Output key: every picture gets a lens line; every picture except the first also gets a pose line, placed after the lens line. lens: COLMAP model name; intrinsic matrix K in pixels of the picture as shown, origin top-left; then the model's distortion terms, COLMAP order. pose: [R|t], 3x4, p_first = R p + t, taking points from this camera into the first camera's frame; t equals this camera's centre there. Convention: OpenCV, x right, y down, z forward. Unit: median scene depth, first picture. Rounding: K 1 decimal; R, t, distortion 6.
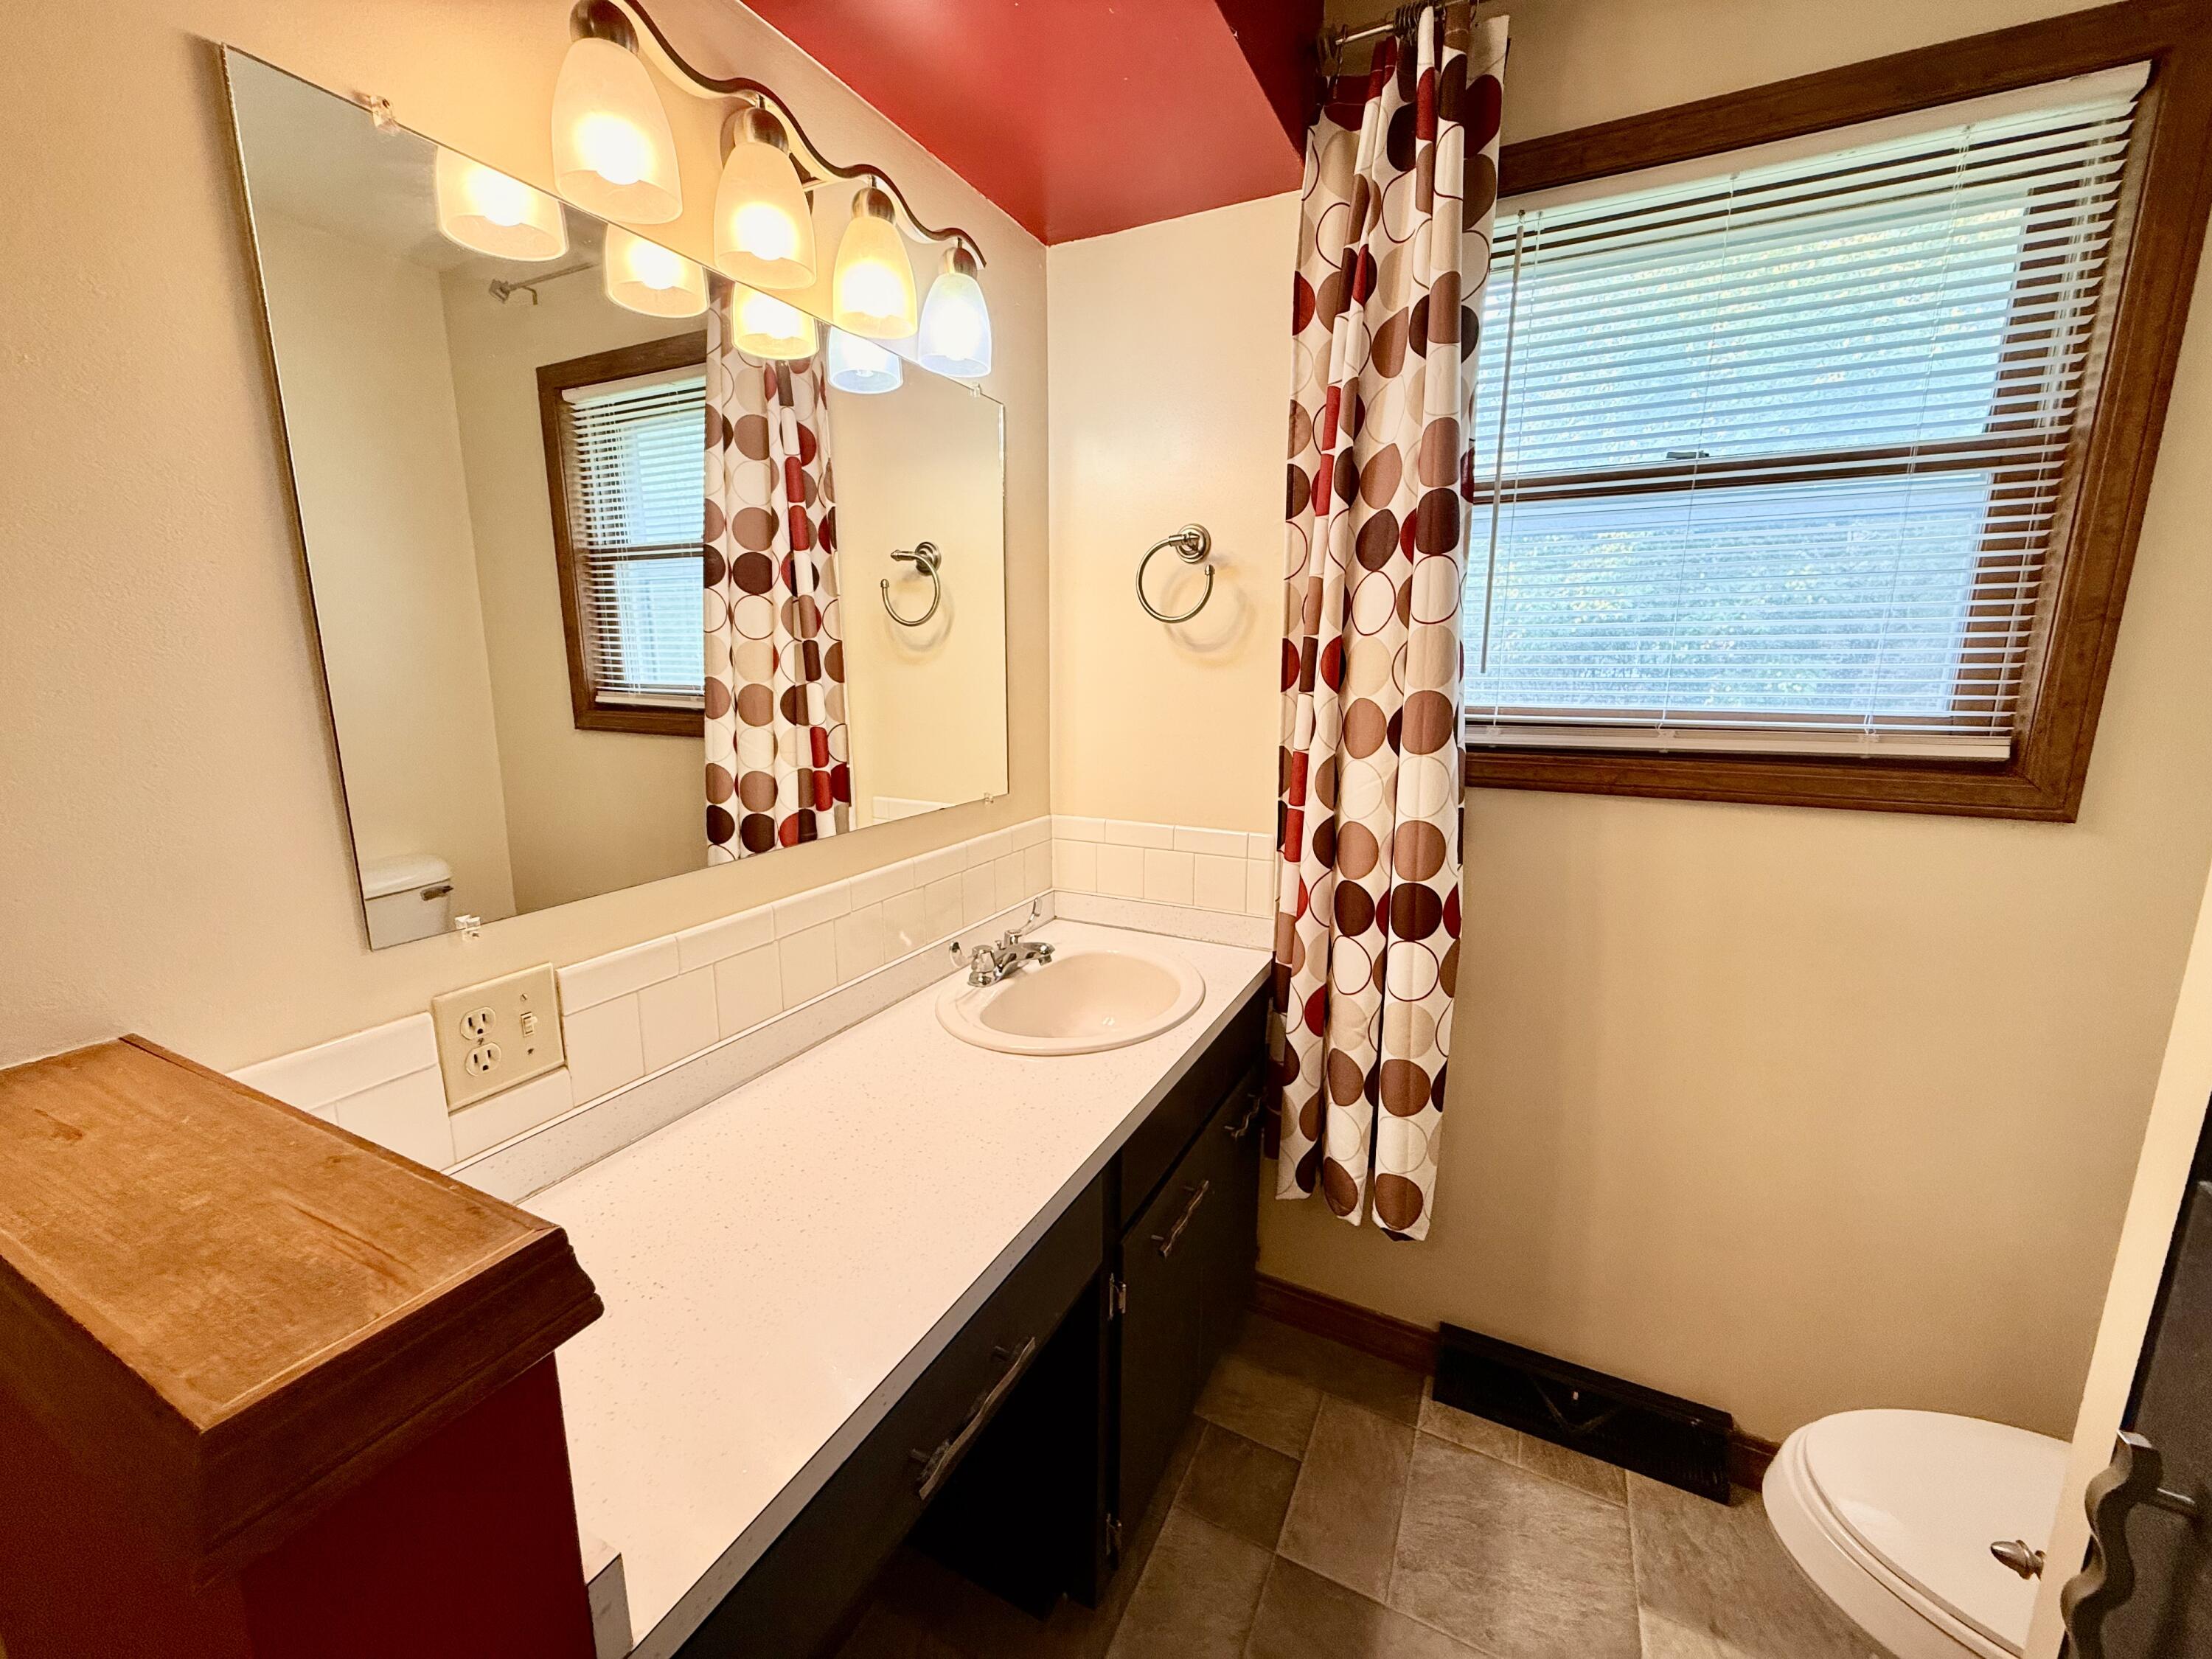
lens RADIAL K [[880.1, 0, 1099.7], [0, 880.1, 827.7], [0, 0, 1]] dist [-0.001901, 0.000306]
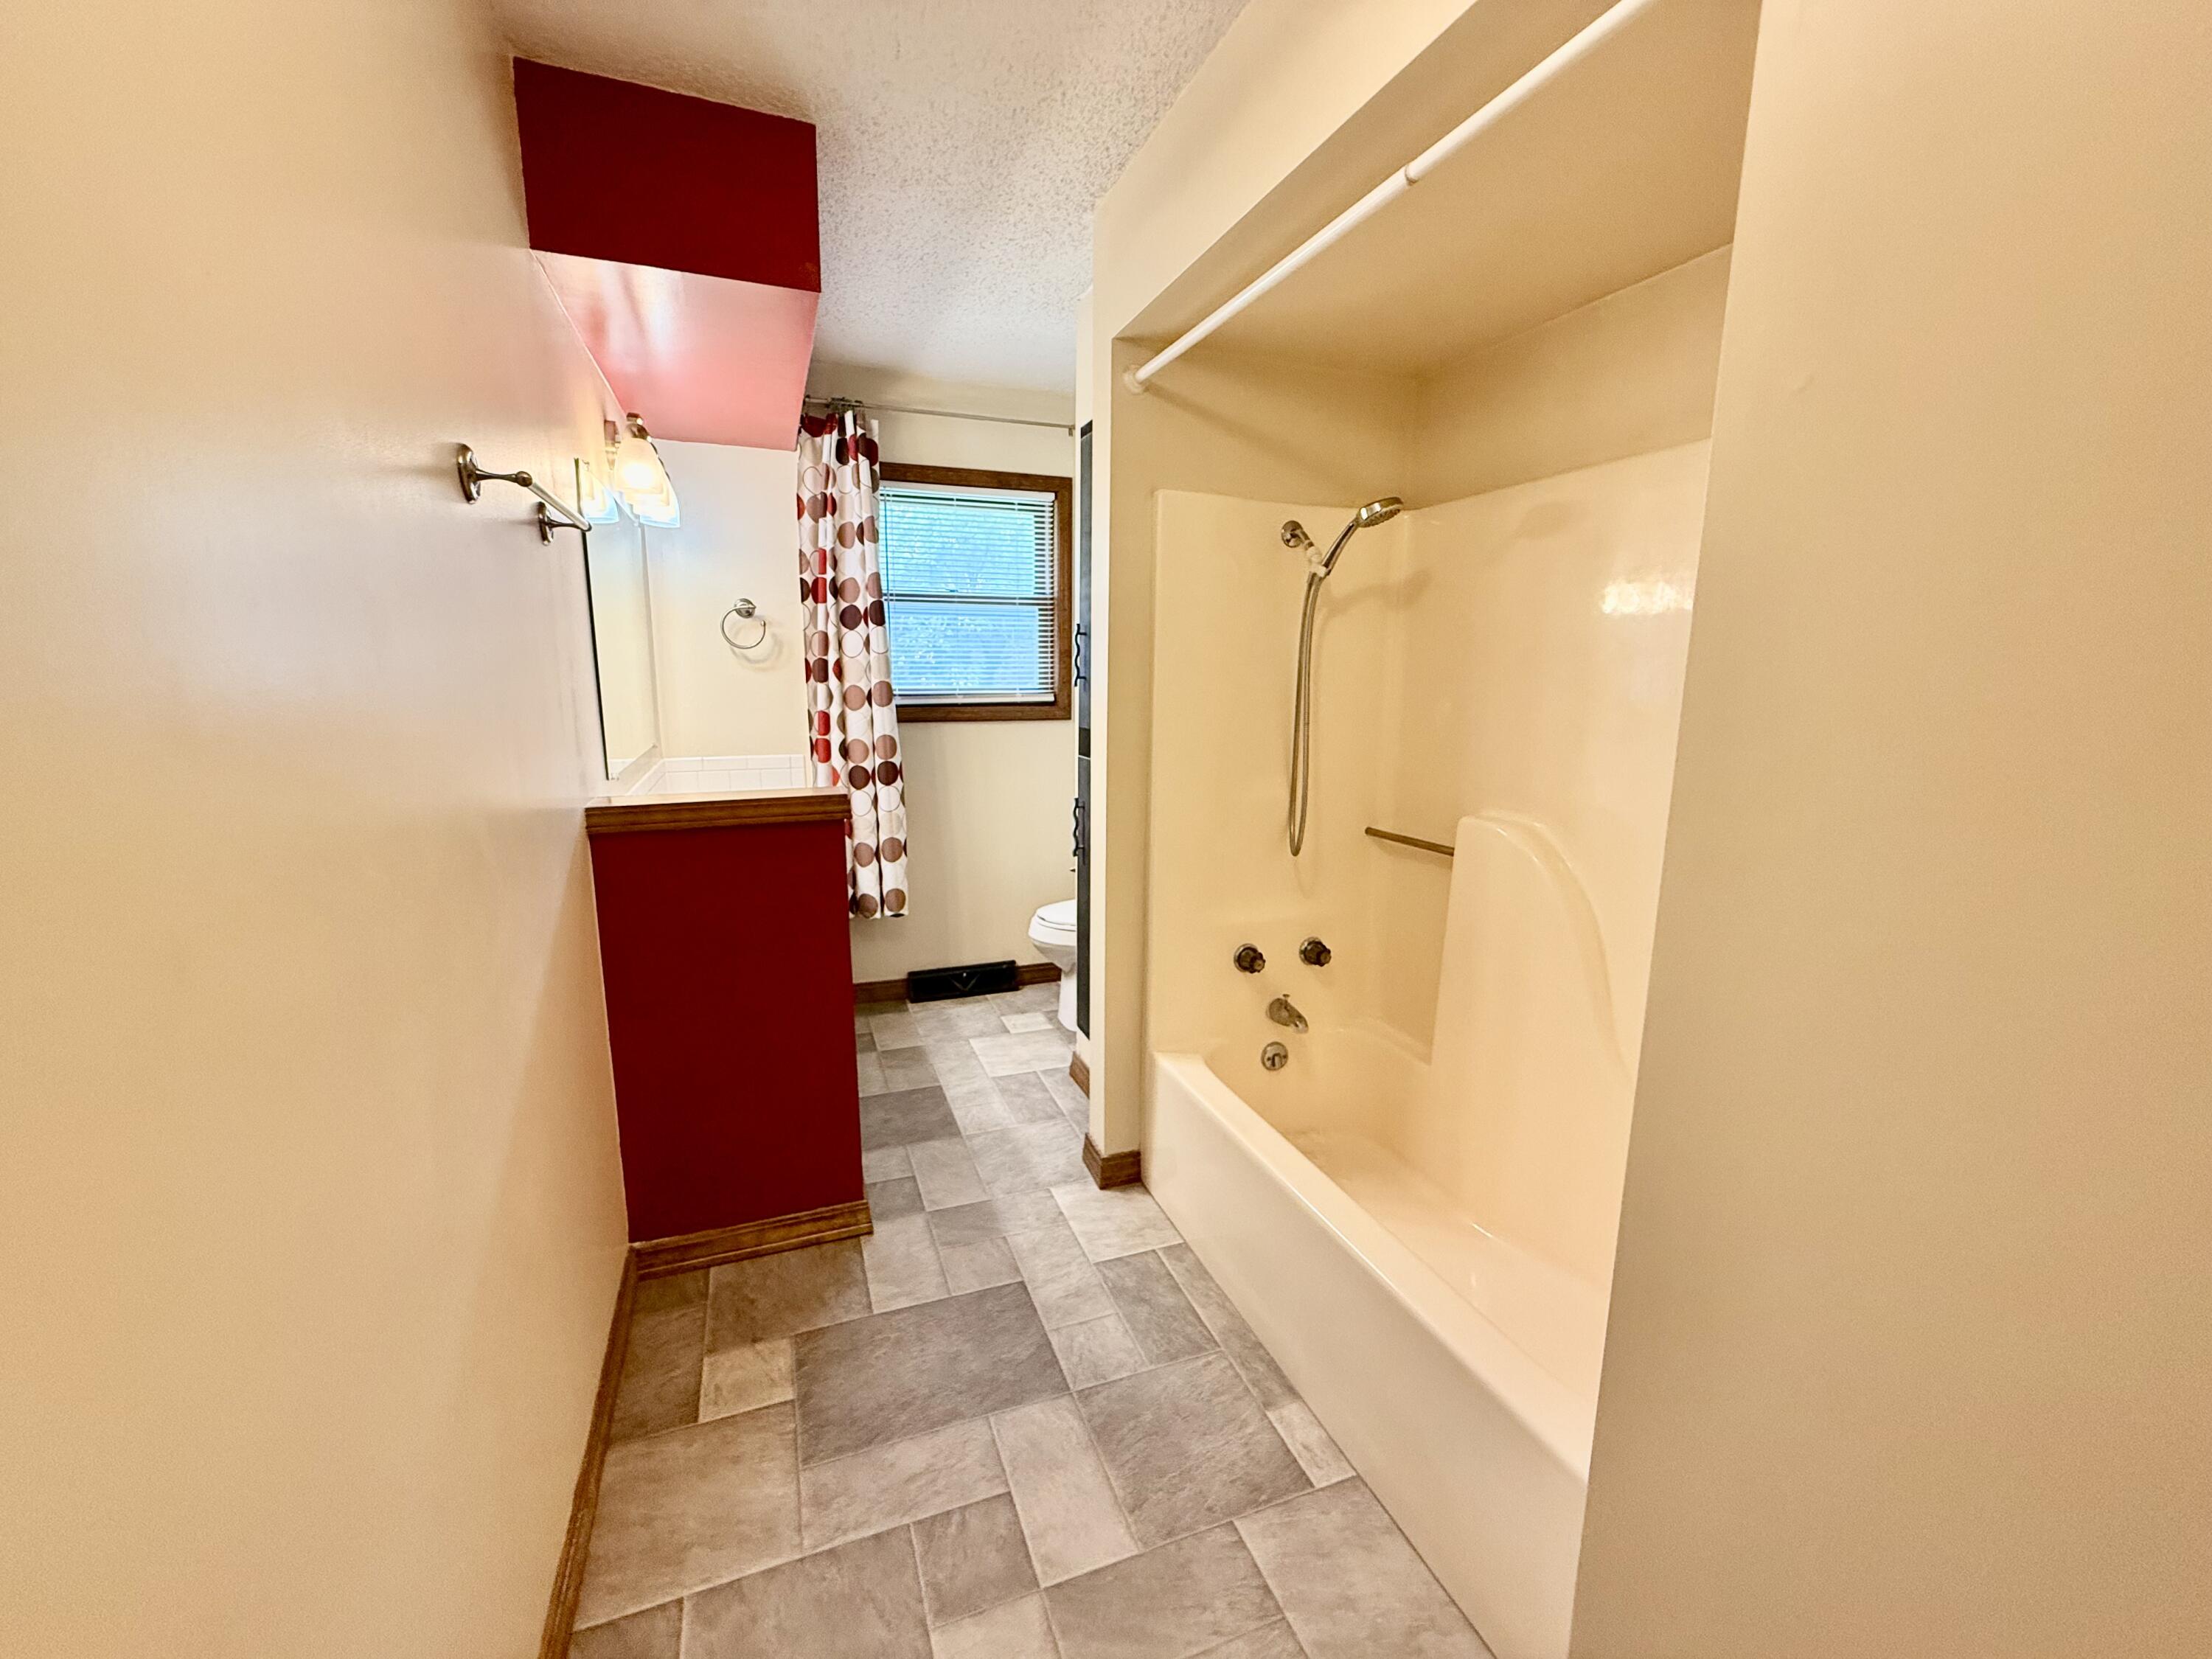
lens RADIAL K [[880.1, 0, 1099.7], [0, 880.1, 827.7], [0, 0, 1]] dist [-0.001901, 0.000306]
pose [[0.673204, -0.126862, 0.728493, -1.012400], [0.134959, 0.989706, 0.047633, 0.205111], [-0.727036, 0.066250, 0.683395, -1.041822]]
